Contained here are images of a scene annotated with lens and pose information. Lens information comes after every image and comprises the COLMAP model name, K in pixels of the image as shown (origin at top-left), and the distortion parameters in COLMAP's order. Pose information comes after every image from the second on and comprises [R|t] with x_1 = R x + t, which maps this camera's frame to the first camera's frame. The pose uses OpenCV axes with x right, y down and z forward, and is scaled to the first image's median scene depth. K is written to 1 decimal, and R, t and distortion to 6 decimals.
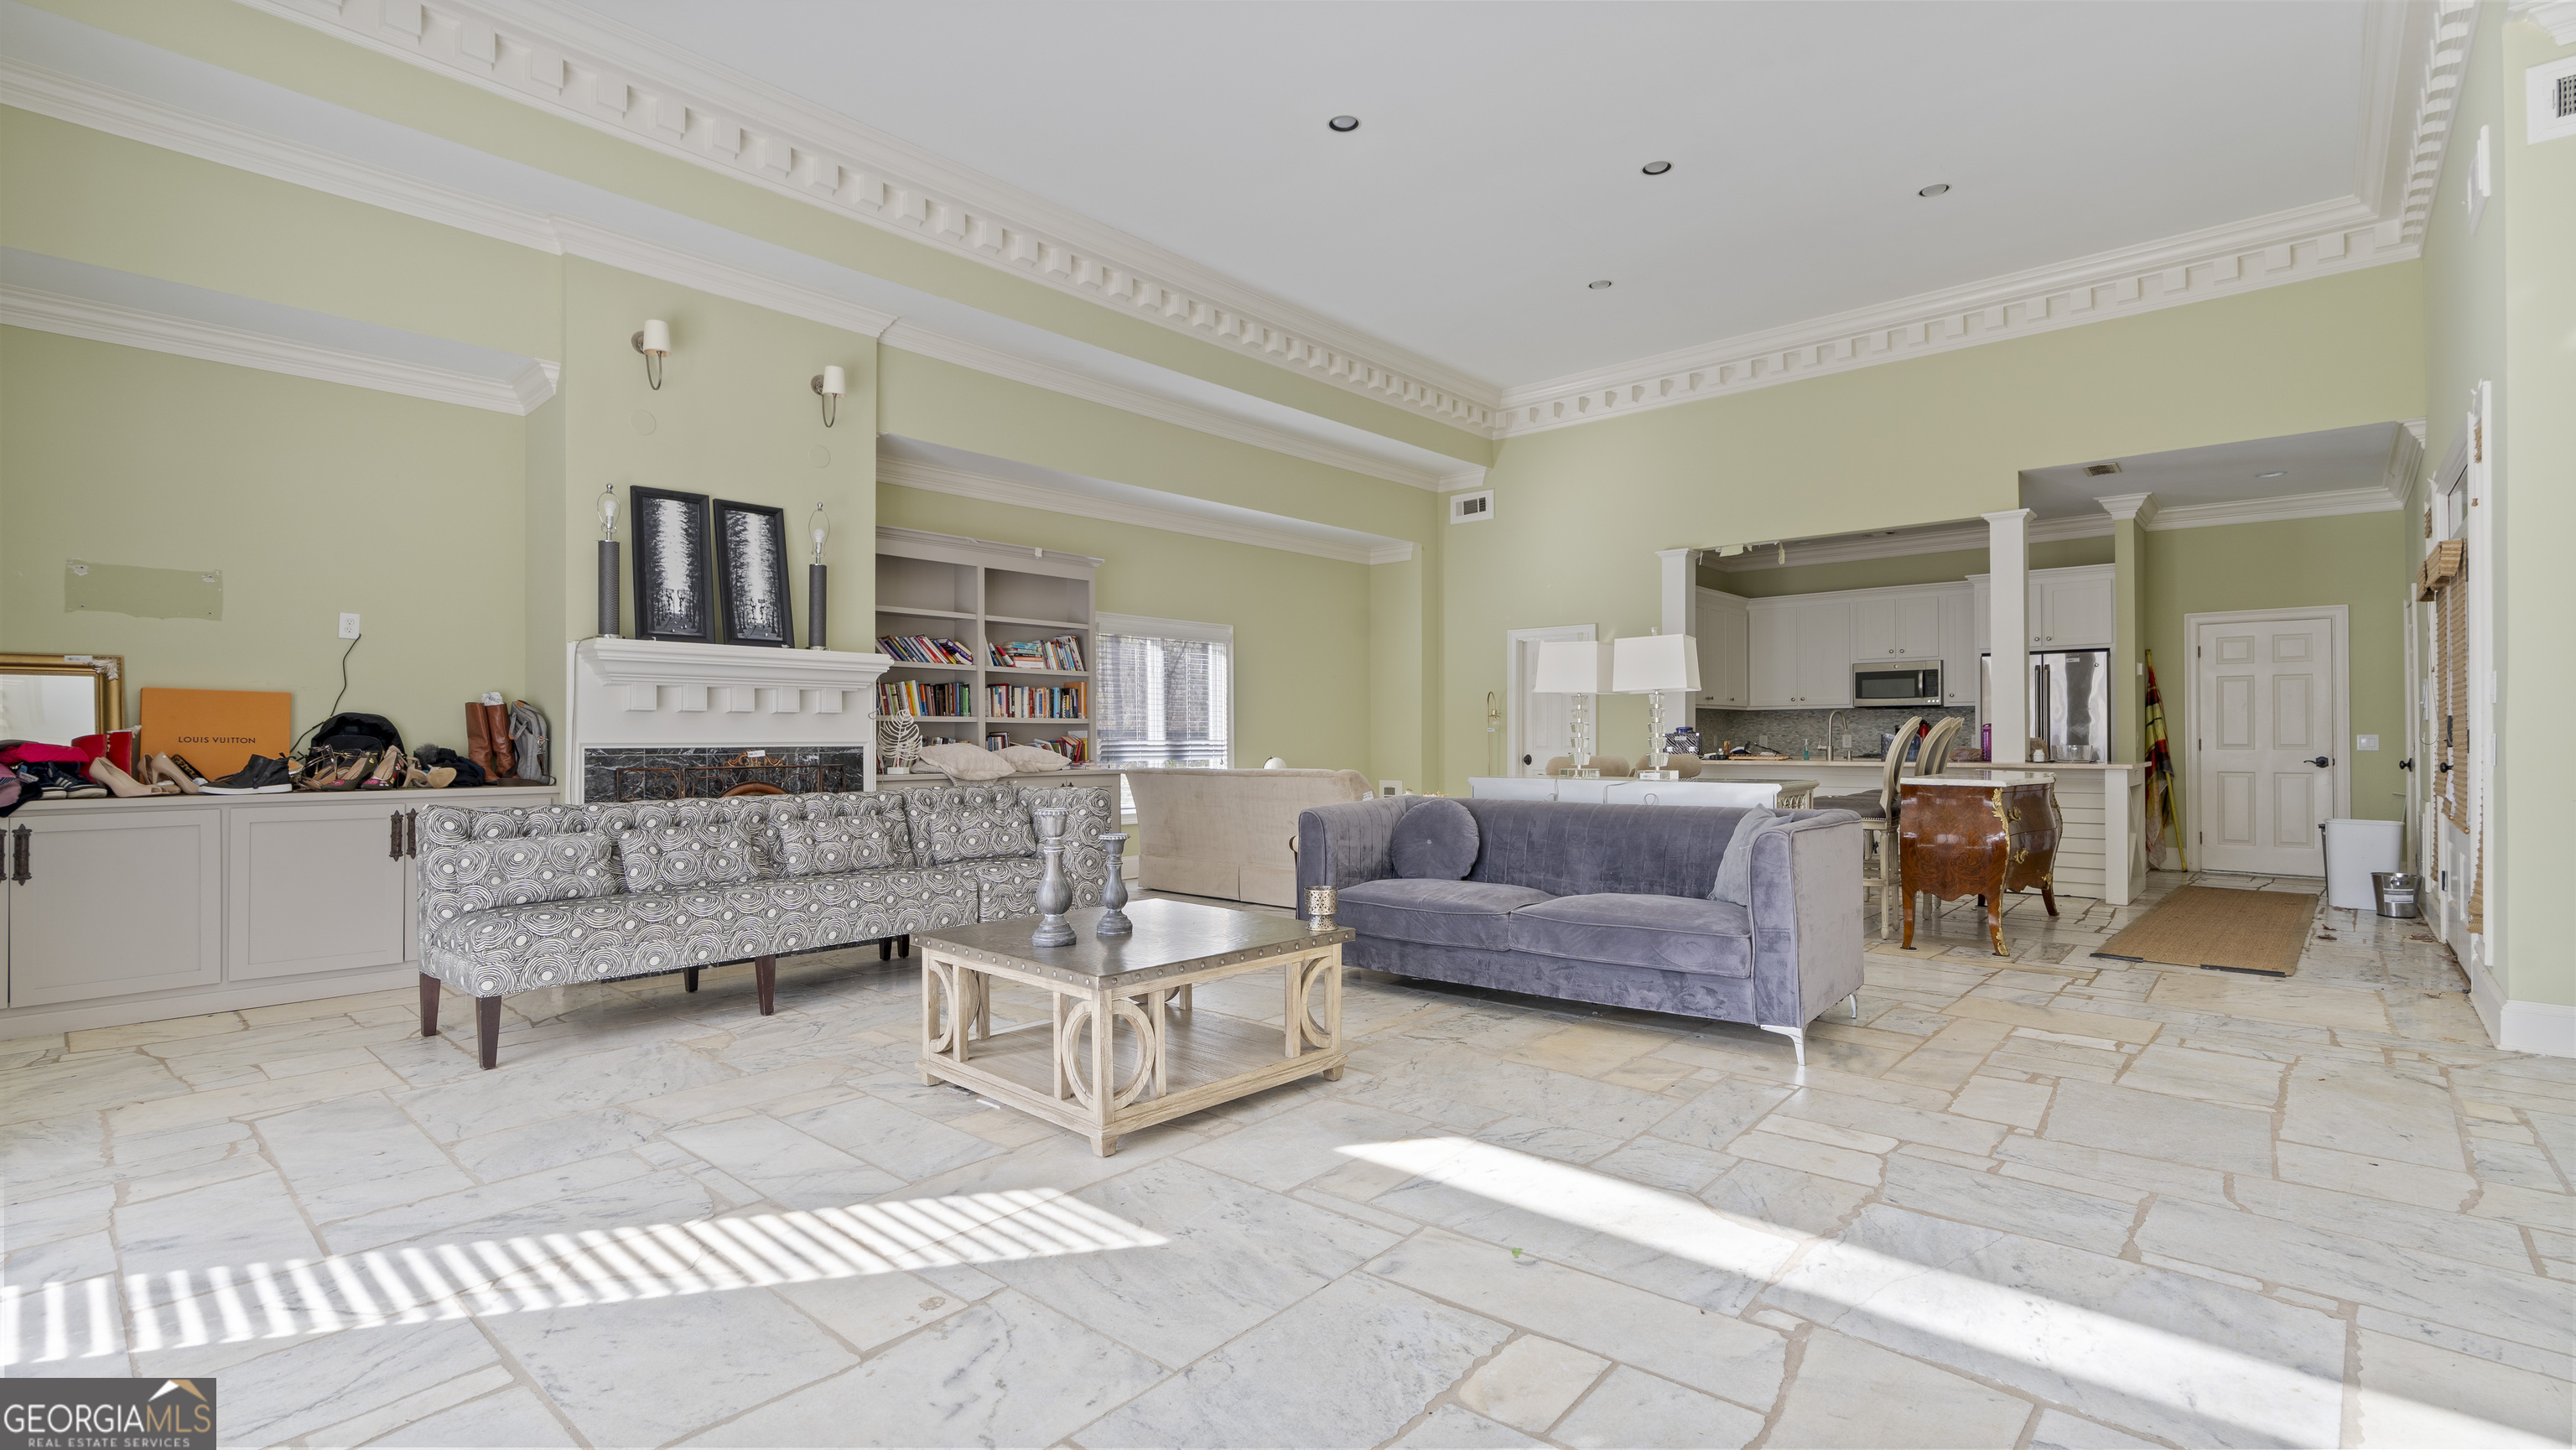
lens RADIAL K [[1164.7, 0, 1283.2], [0, 1164.7, 725.4], [0, 0, 1]] dist [-0.004798, 0.000110]
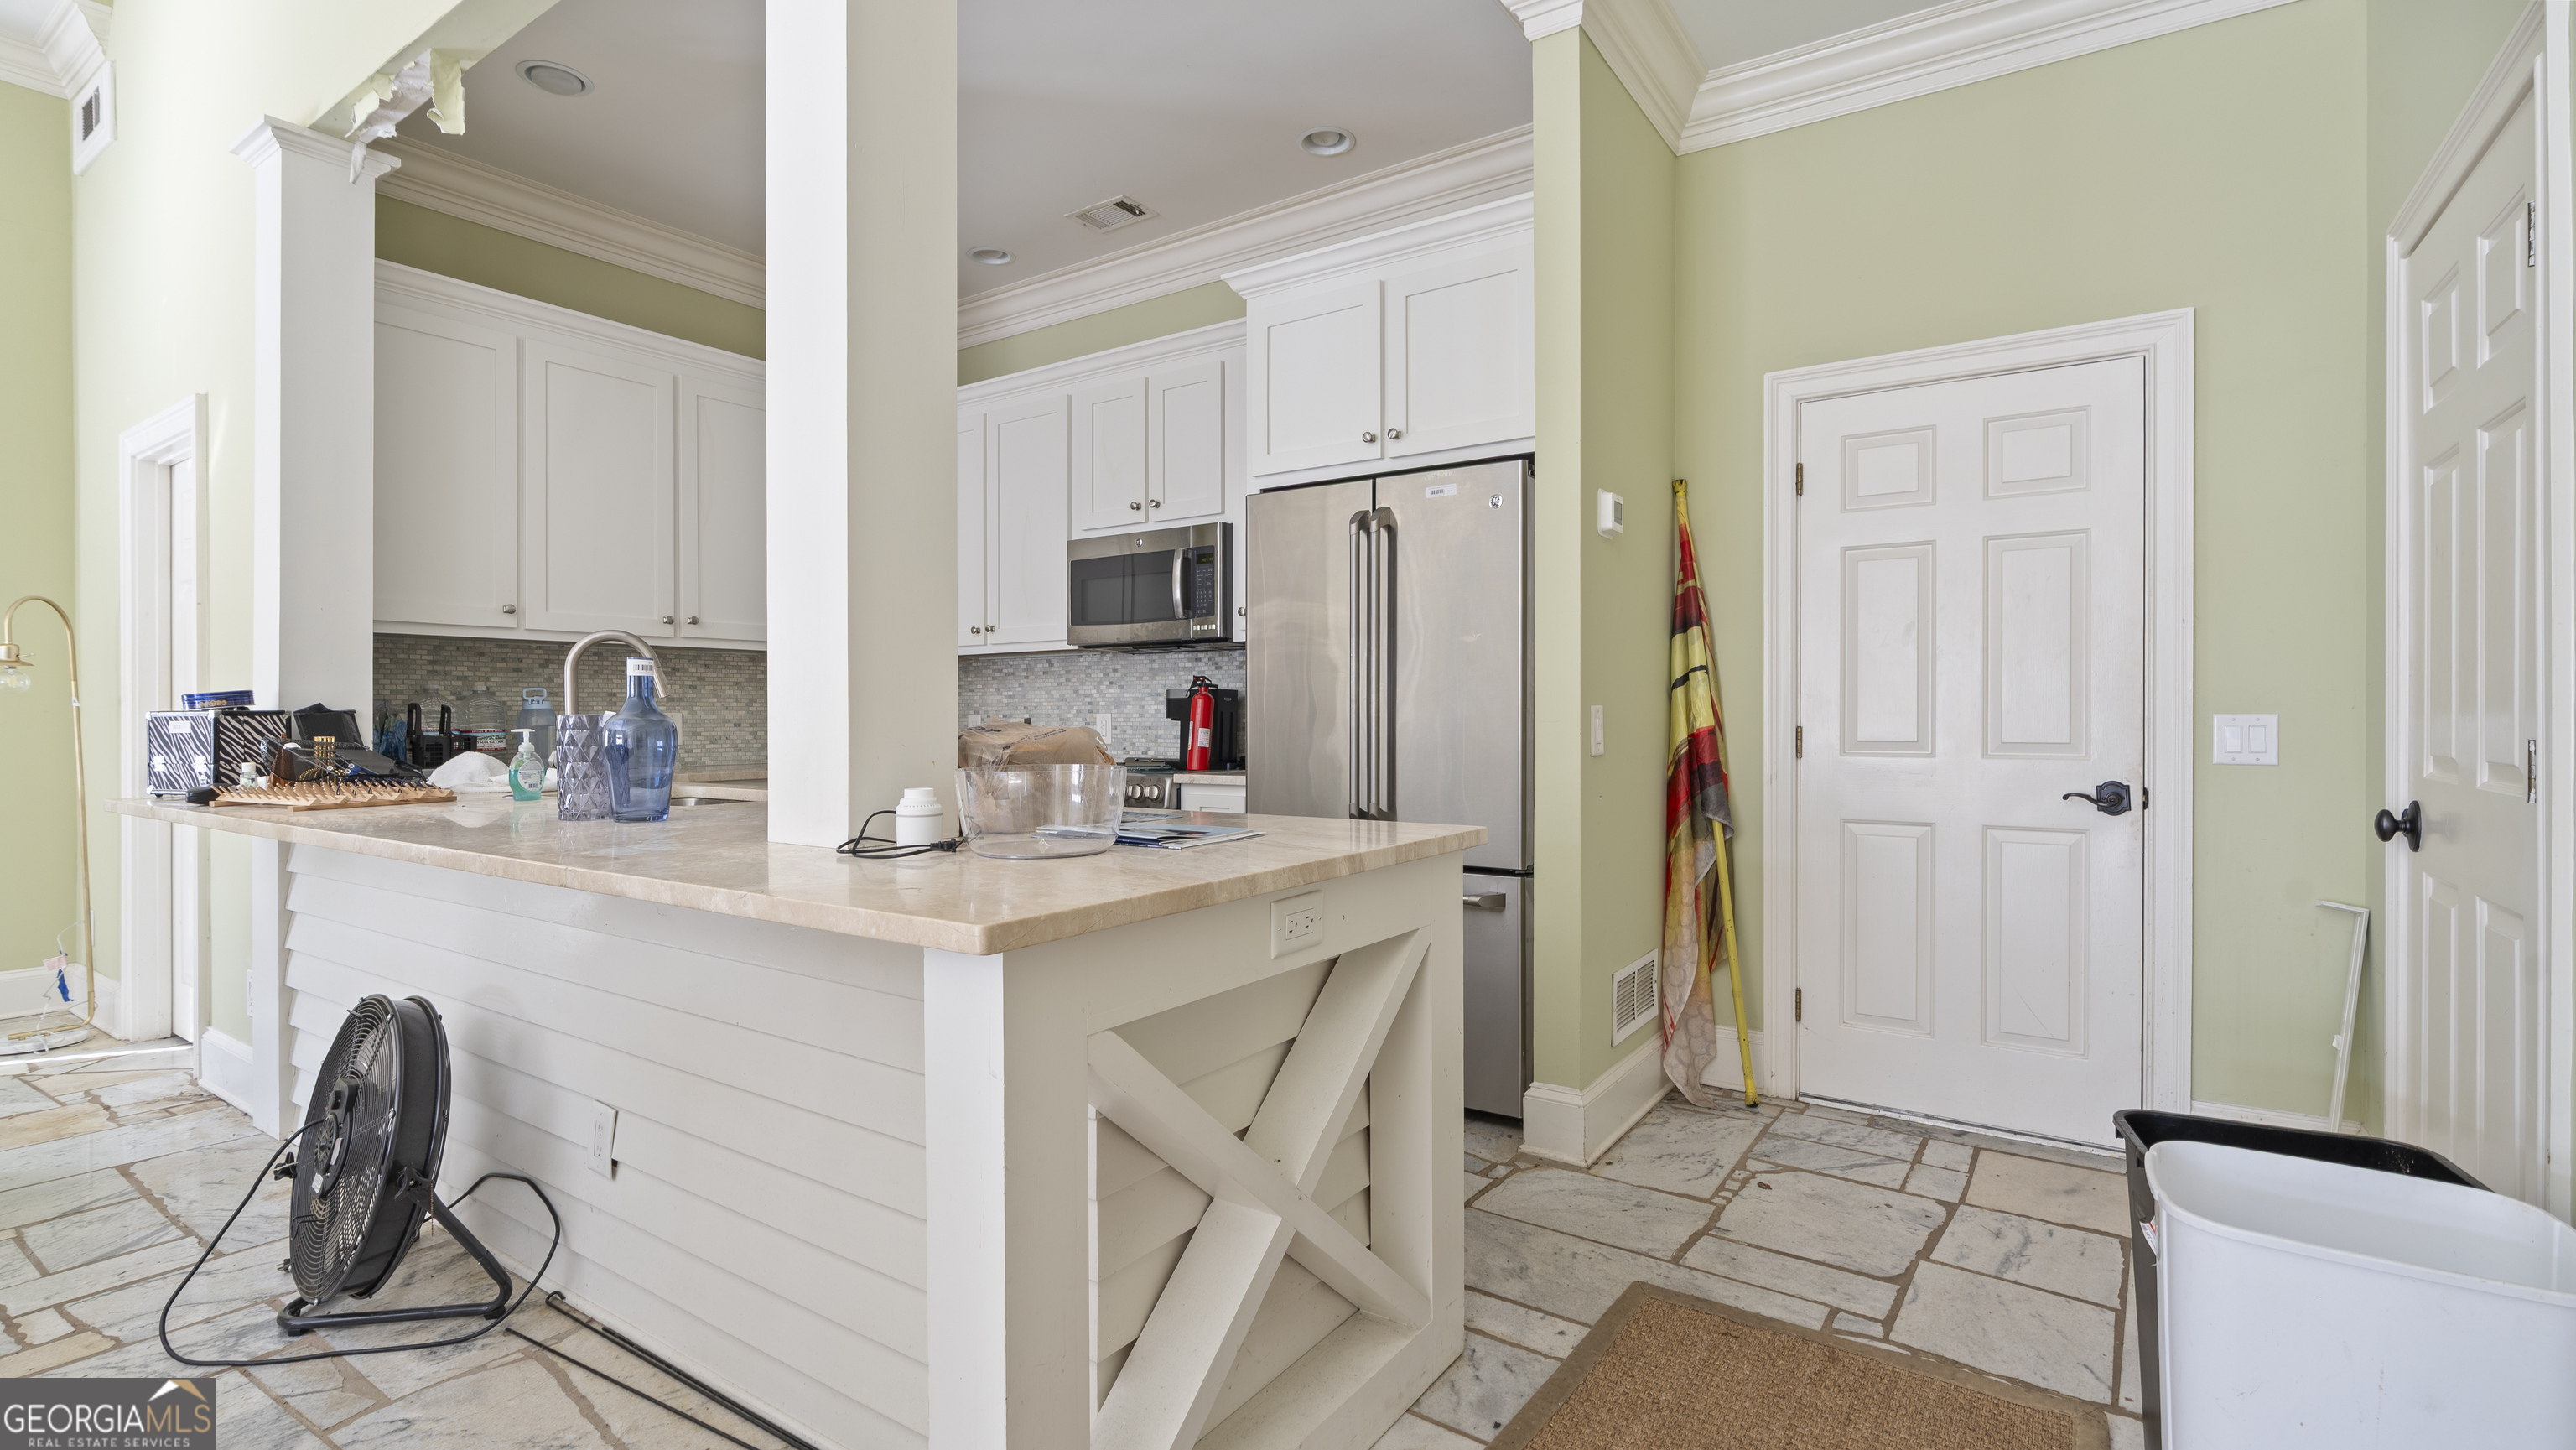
lens RADIAL K [[1164.7, 0, 1295.9], [0, 1164.7, 722.5], [0, 0, 1]] dist [-0.004798, 0.000110]
pose [[0.989108, -0.005939, 0.147069, 0.587617], [0.002518, 0.999722, 0.023436, 0.001951], [-0.147167, -0.022810, 0.988849, 0.674159]]
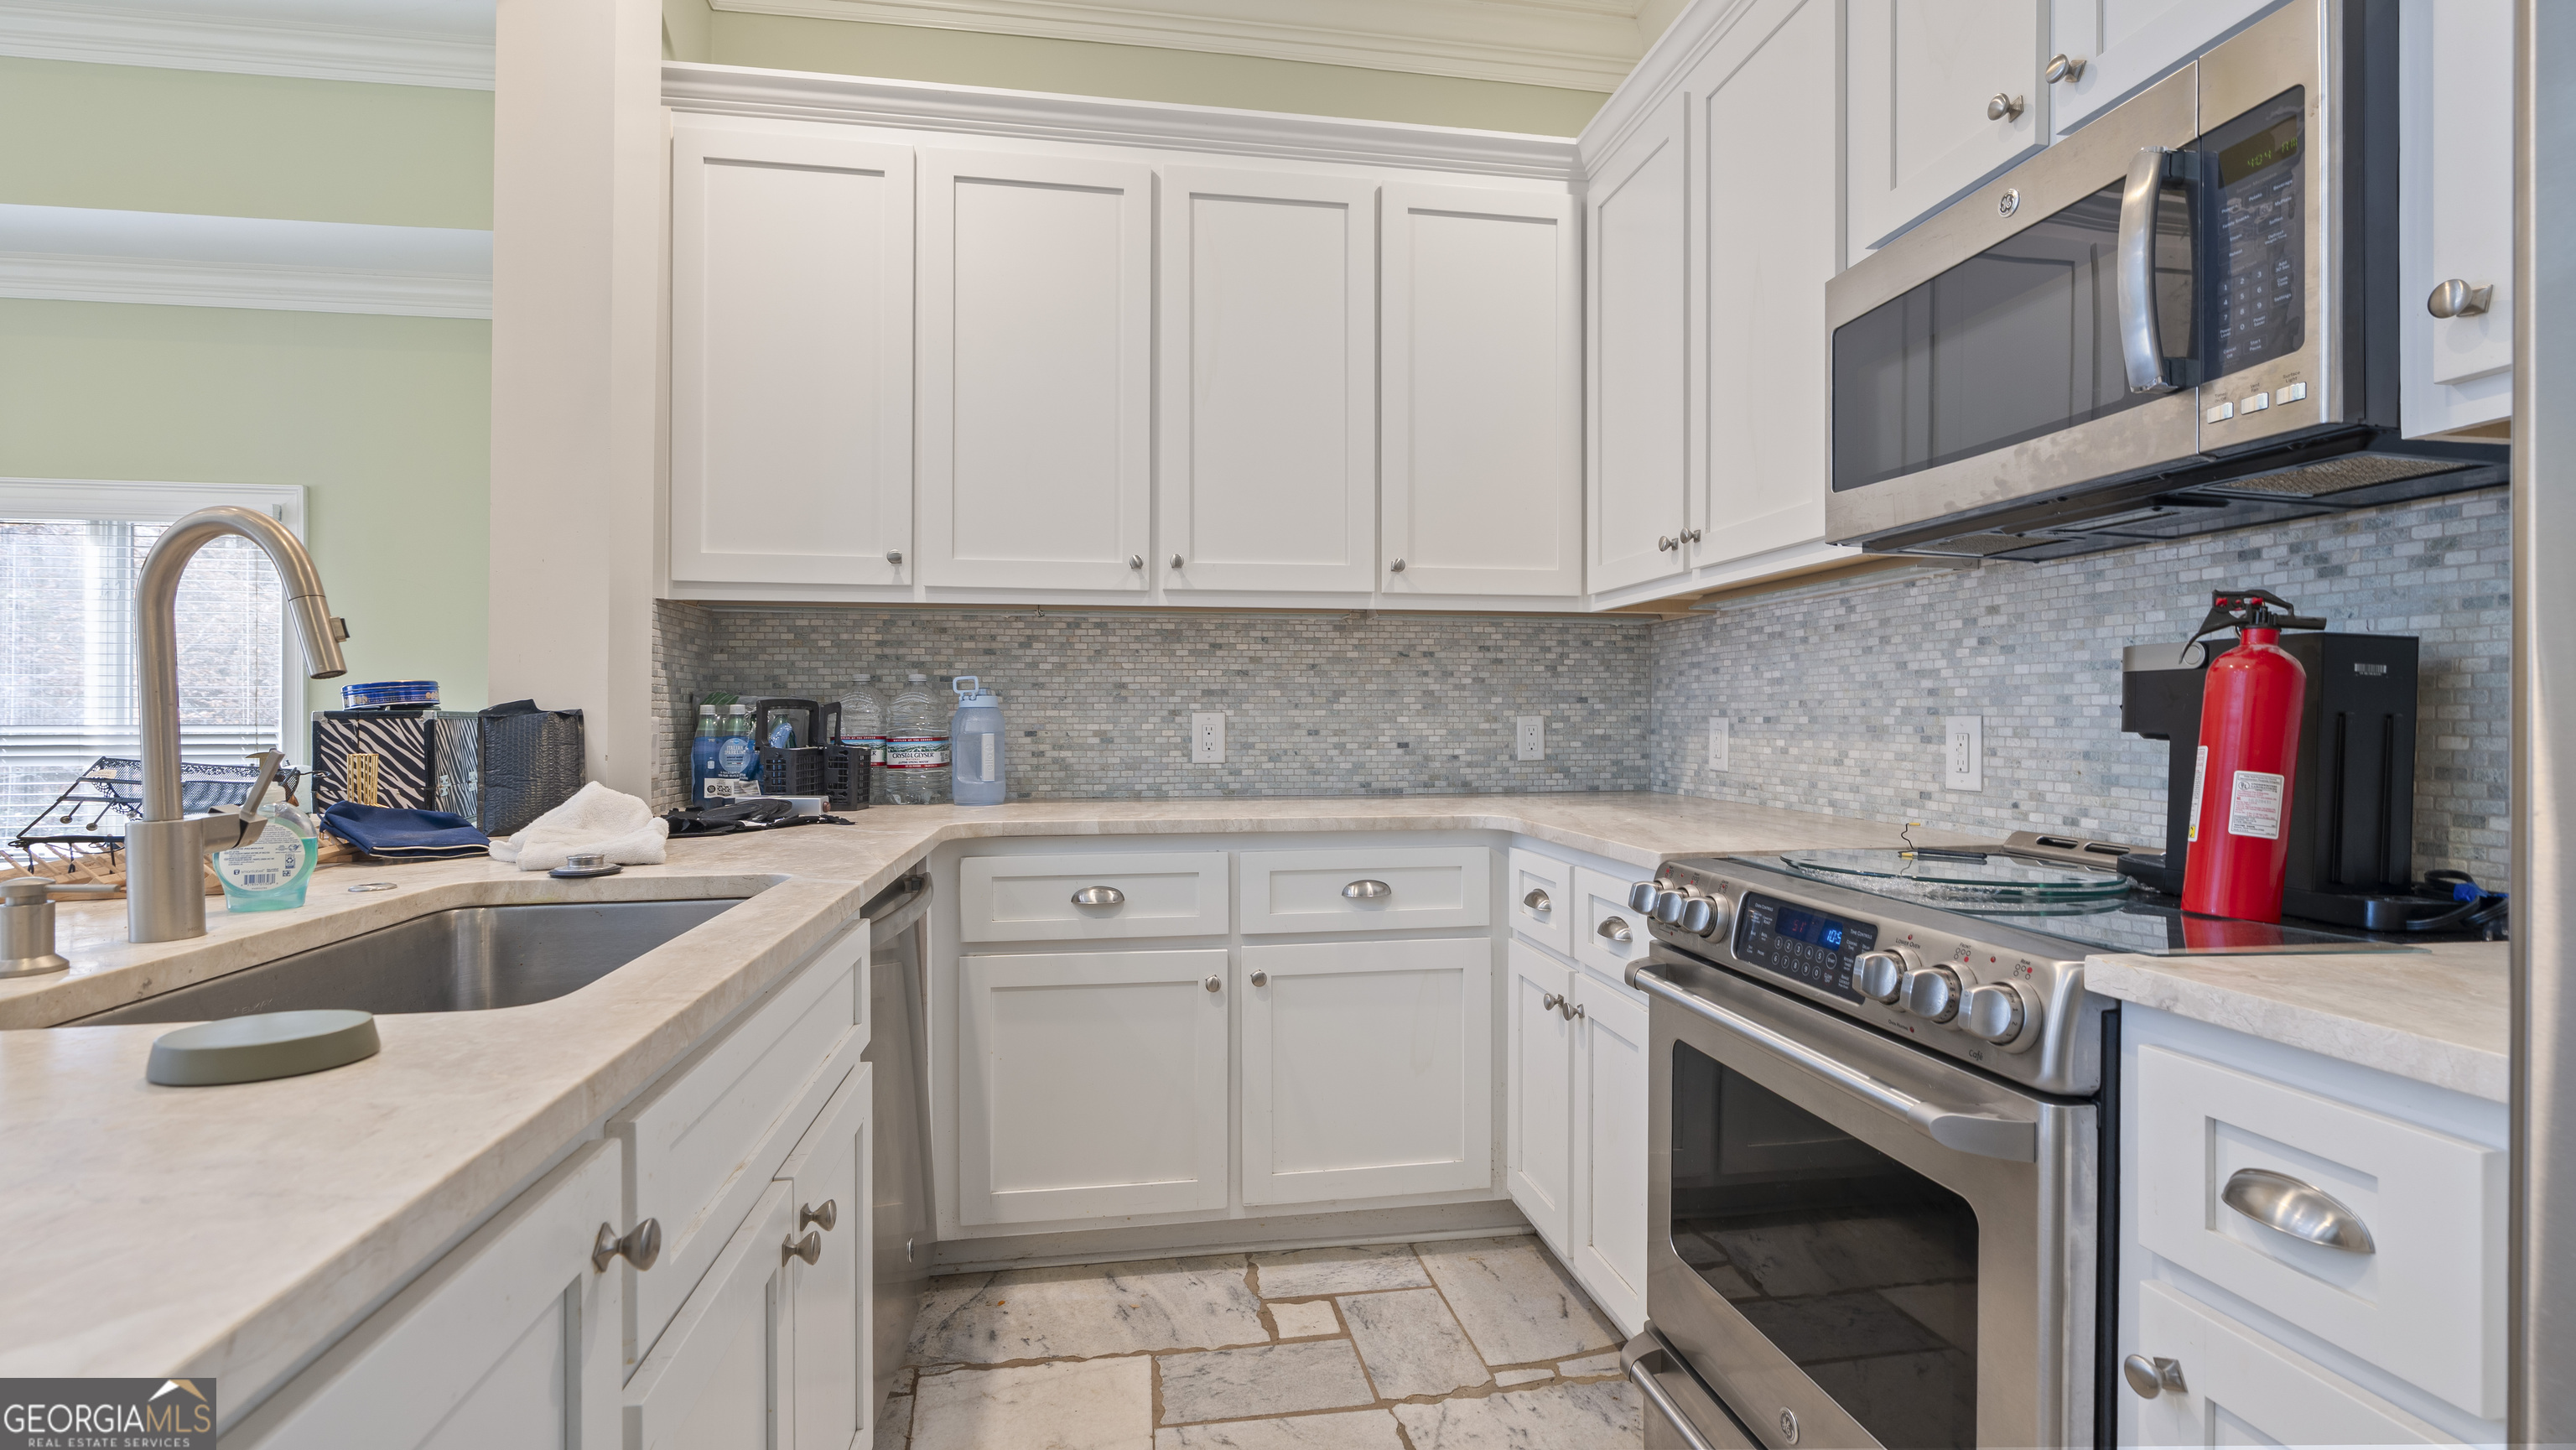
lens RADIAL K [[1164.7, 0, 1292.7], [0, 1164.7, 716.2], [0, 0, 1]] dist [-0.004798, 0.000110]
pose [[0.789577, -0.001532, -0.613650, 0.612808], [0.012348, 0.999834, 0.013393, 0.005445], [0.613527, -0.018152, 0.789465, 0.954094]]
